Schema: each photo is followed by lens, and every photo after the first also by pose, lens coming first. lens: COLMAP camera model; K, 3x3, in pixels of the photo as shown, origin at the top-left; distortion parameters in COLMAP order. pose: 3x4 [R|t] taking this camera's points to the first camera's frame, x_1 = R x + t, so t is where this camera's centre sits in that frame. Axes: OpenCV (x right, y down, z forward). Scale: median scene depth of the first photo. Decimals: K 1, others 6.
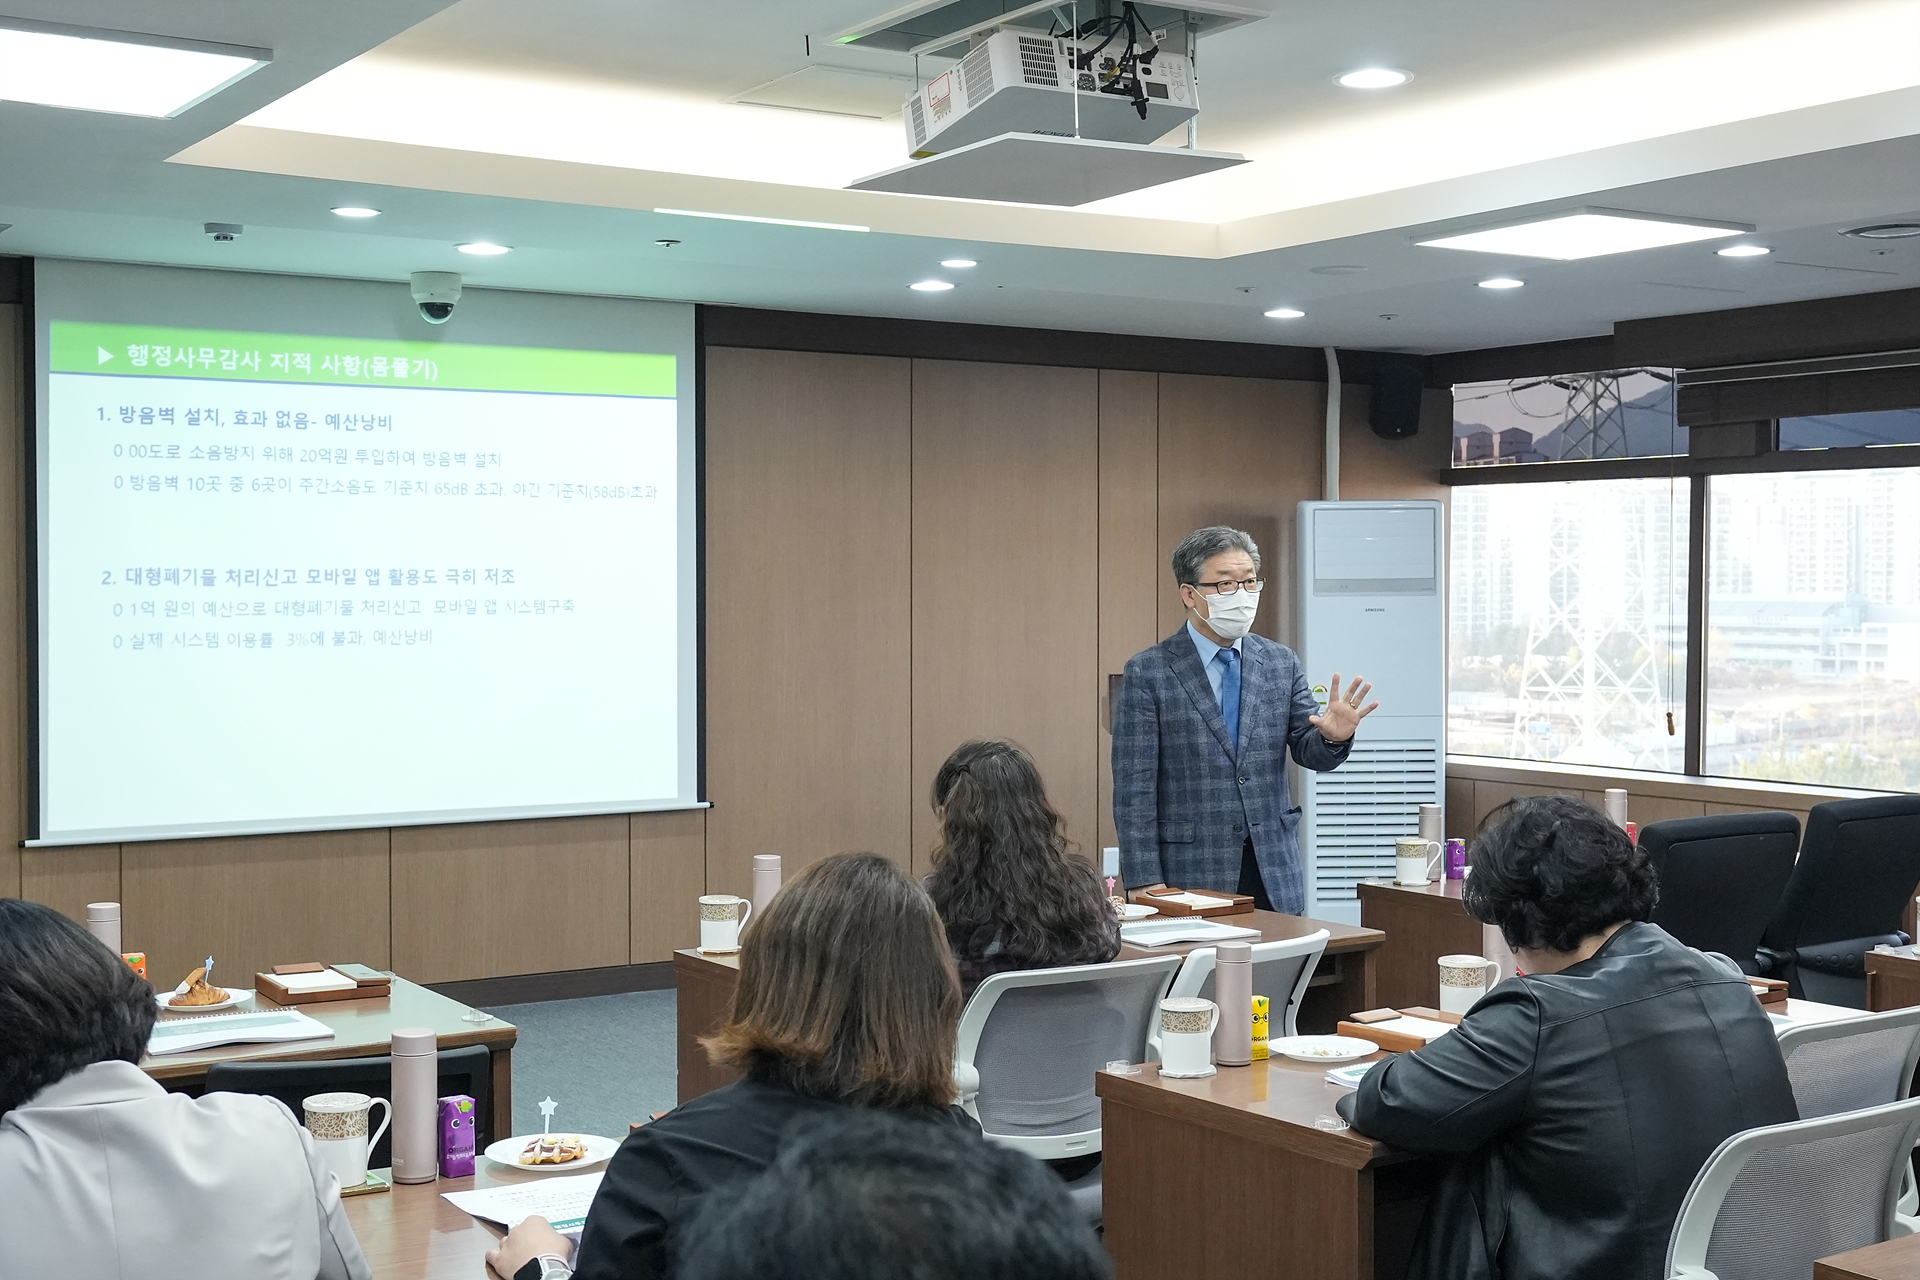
lens RADIAL K [[2430.7, 0, 960.0], [0, 2430.7, 640.0], [0, 0, 1]] dist [-0.019426, -0.002878]
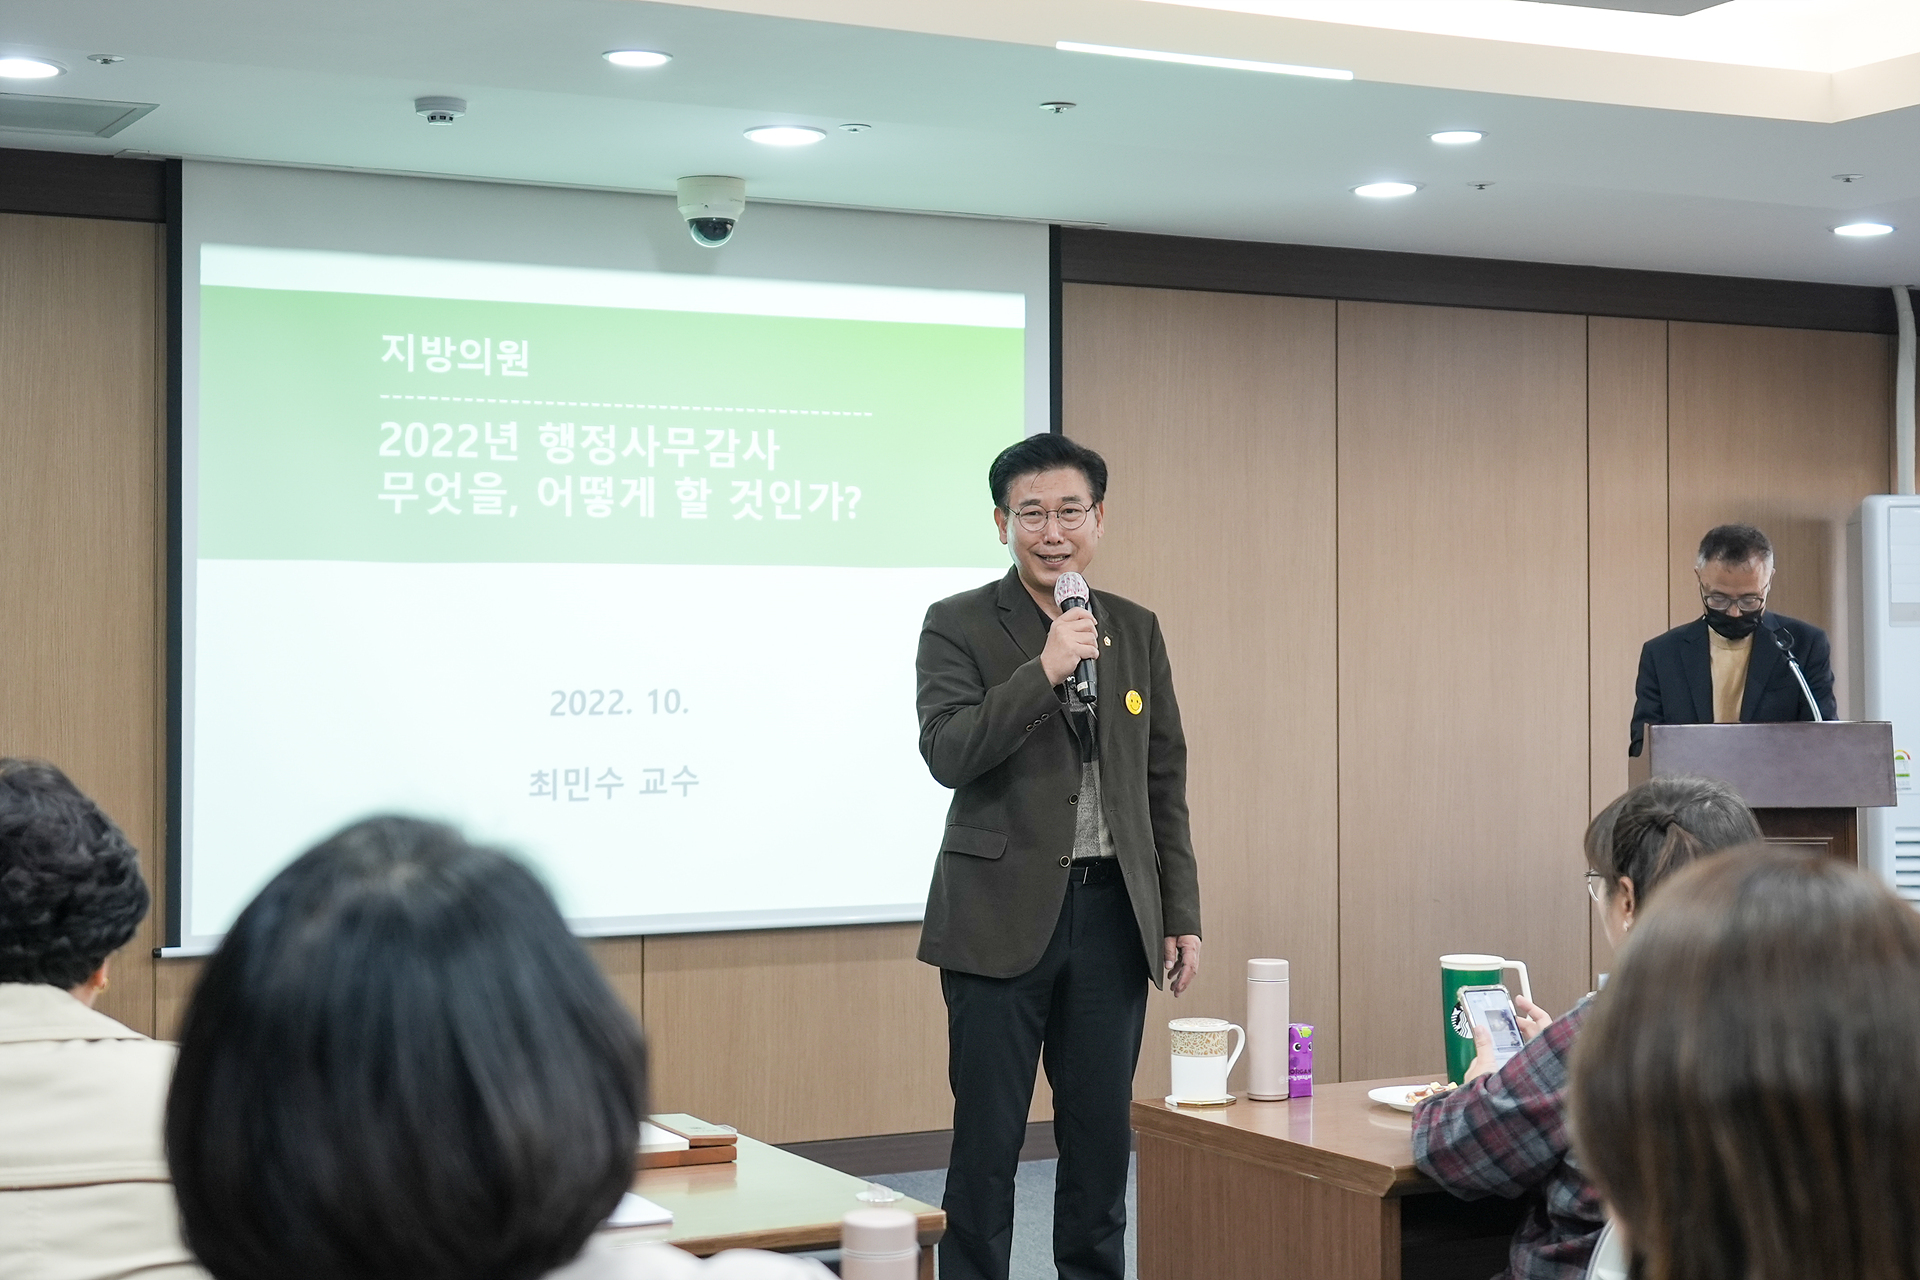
lens RADIAL K [[3011.0, 0, 960.9], [0, 3011.0, 600.4], [0, 0, 1]] dist [-0.005737, 0.028815]
pose [[0.995590, -0.004858, -0.093682, -0.055212], [0.000623, 0.998978, -0.045186, 0.017602], [0.093805, 0.044928, 0.994576, 0.104411]]
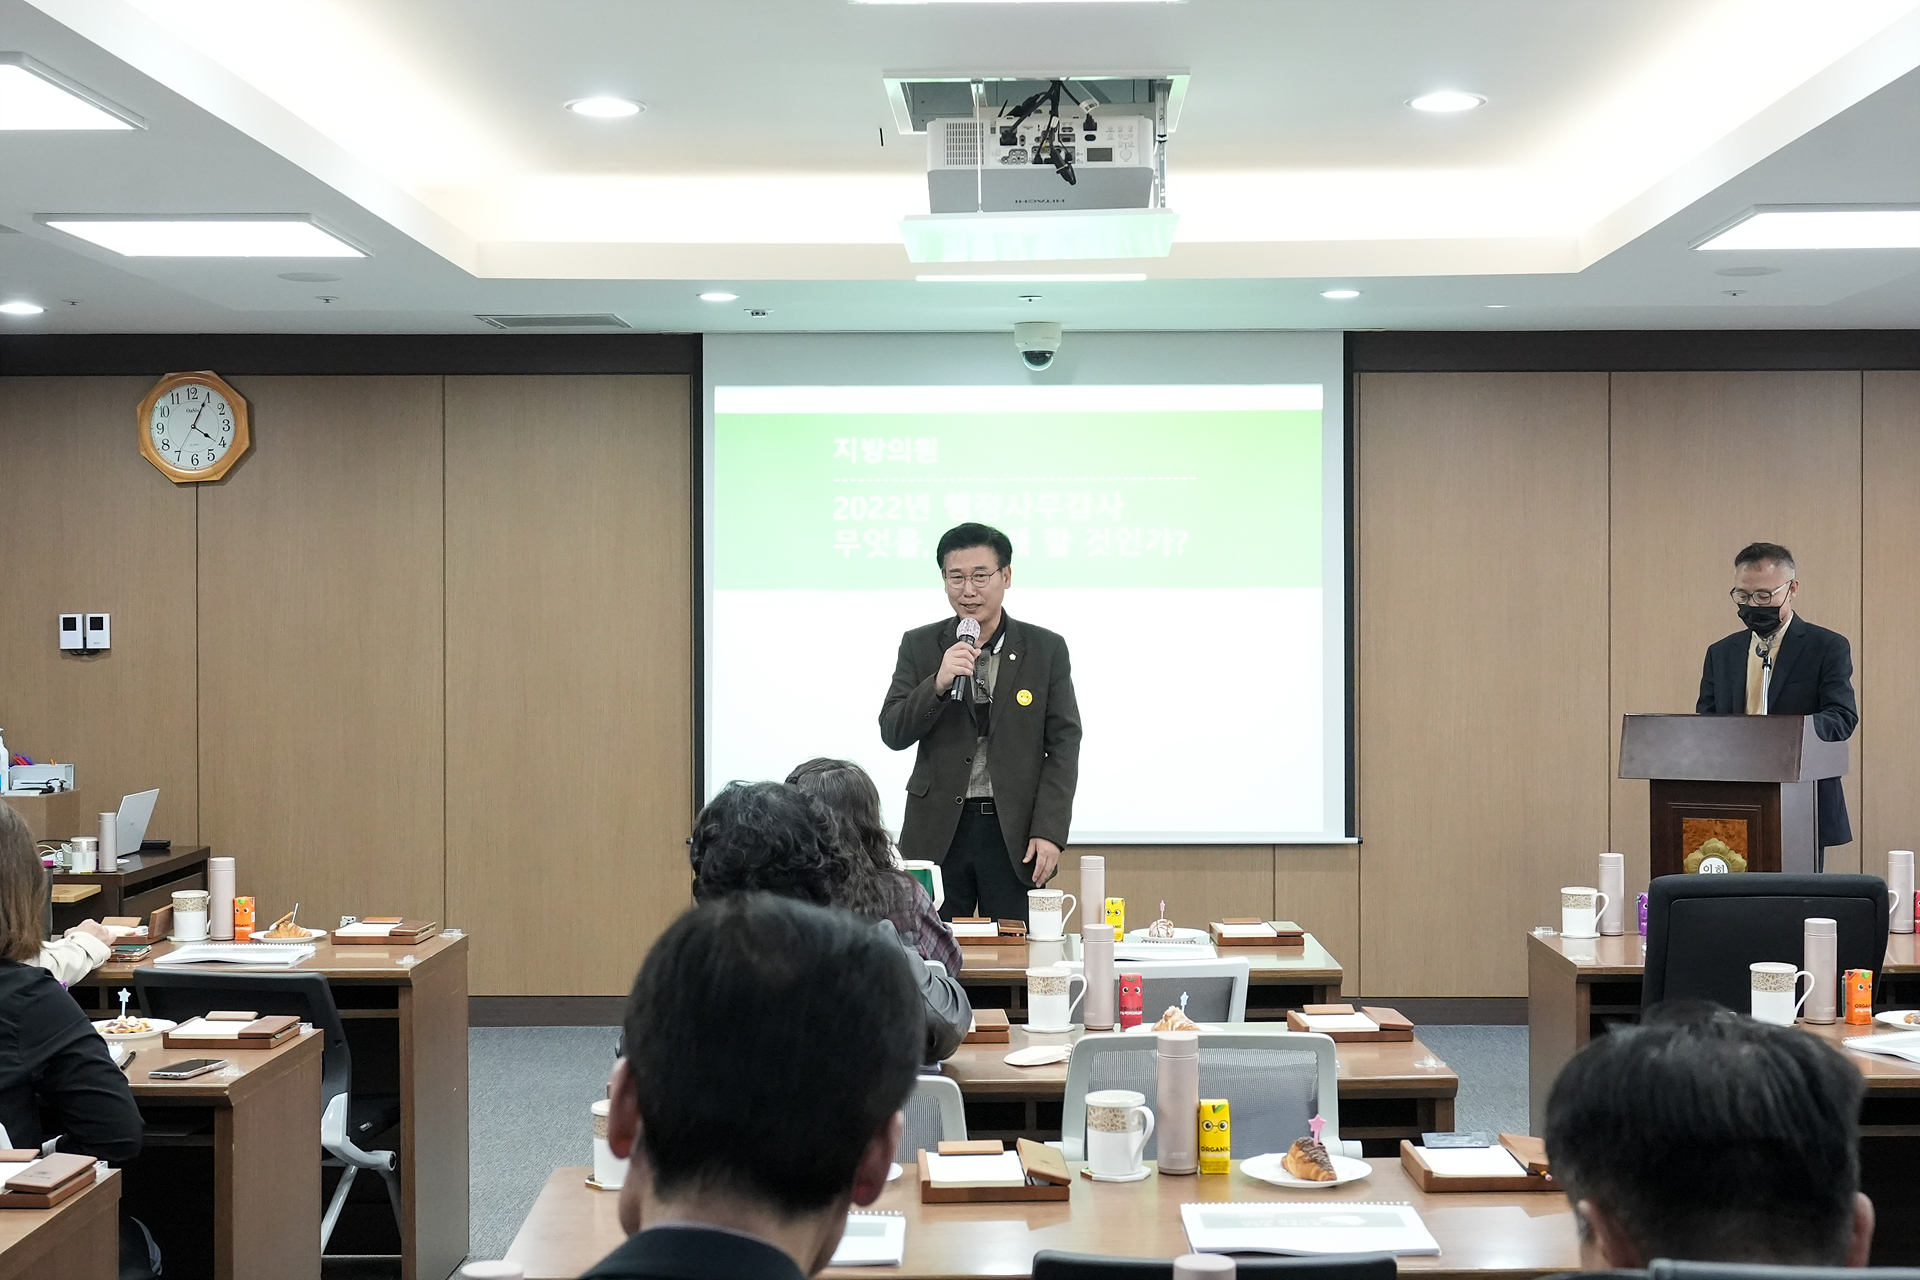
lens RADIAL K [[2791.4, 0, 960.0], [0, 2791.4, 640.0], [0, 0, 1]] dist [0.011468, 0.033962]
pose [[0.827082, 0.004382, -0.562064, 0.439086], [-0.011397, 0.999895, -0.008975, -0.001352], [0.561965, 0.013829, 0.827045, -0.026045]]
